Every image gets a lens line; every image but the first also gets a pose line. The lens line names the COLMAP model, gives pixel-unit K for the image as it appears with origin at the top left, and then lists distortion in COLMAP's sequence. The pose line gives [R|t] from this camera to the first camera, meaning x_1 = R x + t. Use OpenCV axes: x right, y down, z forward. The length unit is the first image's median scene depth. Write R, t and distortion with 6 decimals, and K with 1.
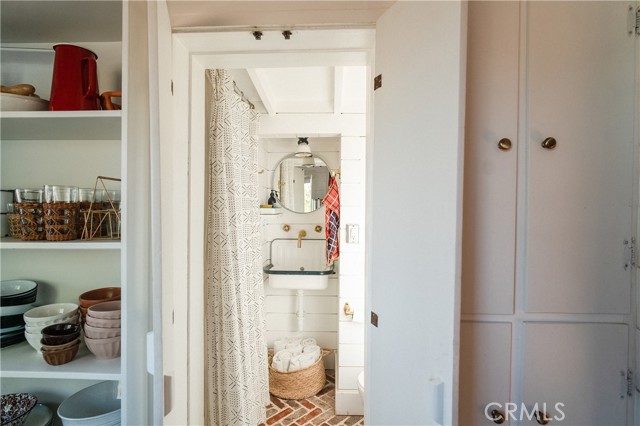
lens RADIAL K [[307.5, 0, 318.5], [0, 307.5, 215.5], [0, 0, 1]] dist [-0.003570, 0.000846]
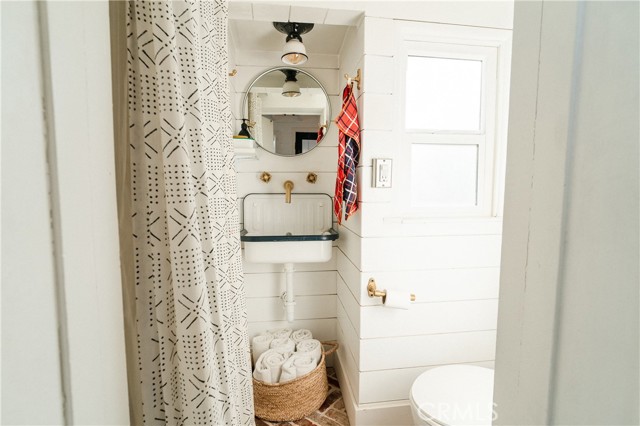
lens RADIAL K [[307.5, 0, 318.5], [0, 307.5, 215.5], [0, 0, 1]] dist [-0.003570, 0.000846]
pose [[0.988342, -0.018016, 0.151180, -0.114825], [0.007039, 0.997319, 0.072833, 0.095909], [-0.152087, -0.070920, 0.985819, 0.361650]]
